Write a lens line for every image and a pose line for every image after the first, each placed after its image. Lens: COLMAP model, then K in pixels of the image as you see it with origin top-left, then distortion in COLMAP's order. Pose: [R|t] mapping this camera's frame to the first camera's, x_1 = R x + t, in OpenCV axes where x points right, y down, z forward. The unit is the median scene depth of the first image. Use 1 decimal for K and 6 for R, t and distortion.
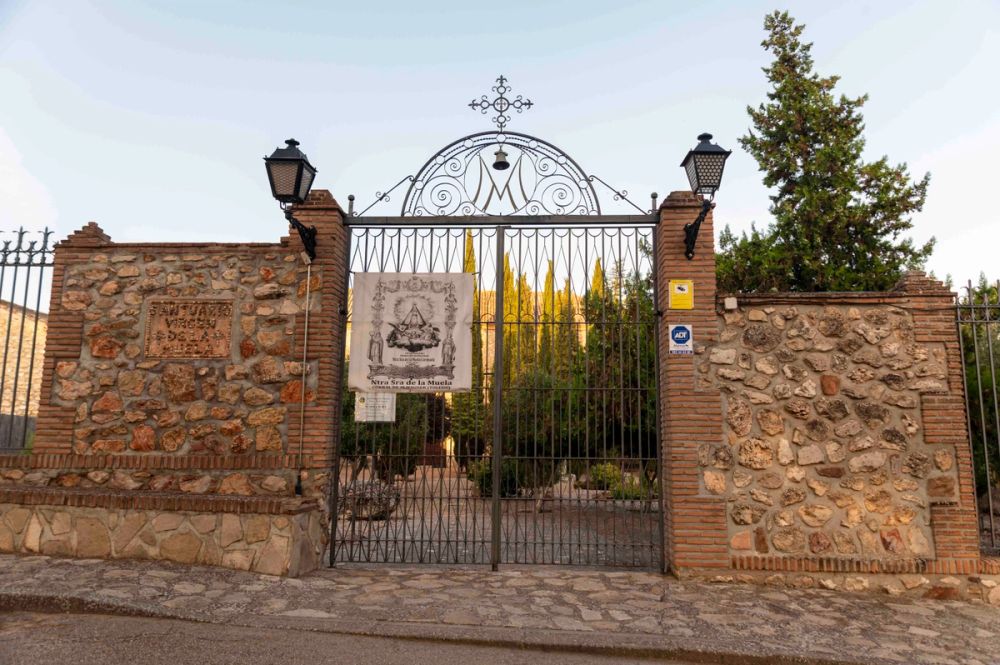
lens RADIAL K [[701.9, 0, 439.2], [0, 701.9, 325.2], [0, 0, 1]] dist [0.025729, -0.005603]
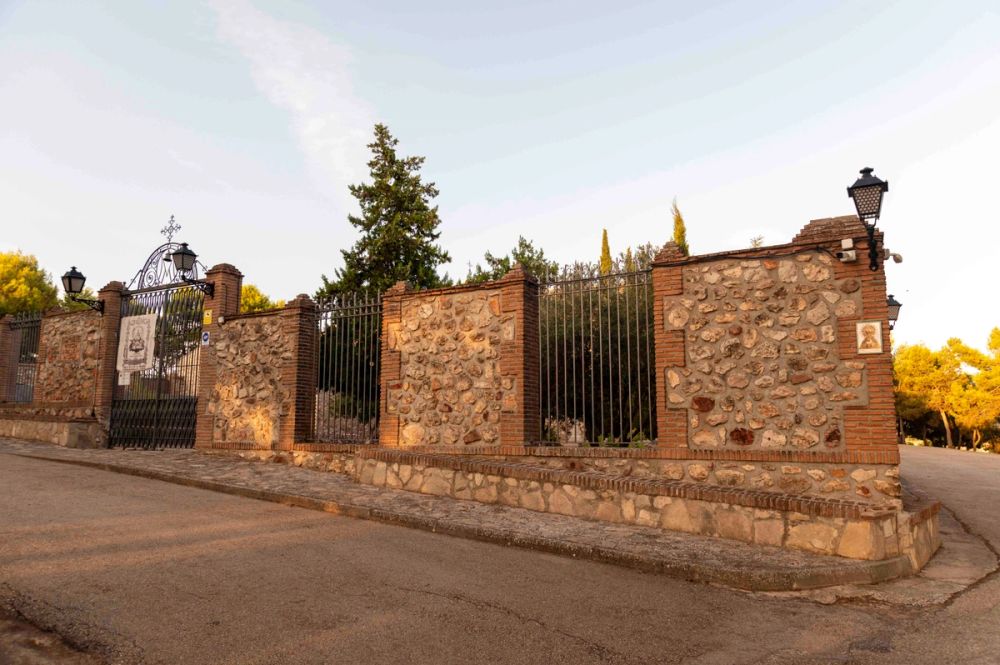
lens RADIAL K [[666.2, 0, 502.5], [0, 666.2, 335.7], [0, 0, 1]] dist [0.009077, -0.006130]
pose [[0.887487, -0.067752, -0.455824, 1.999712], [0.077147, 0.997018, 0.002011, 0.072270], [0.454329, -0.036951, 0.890067, -0.335683]]
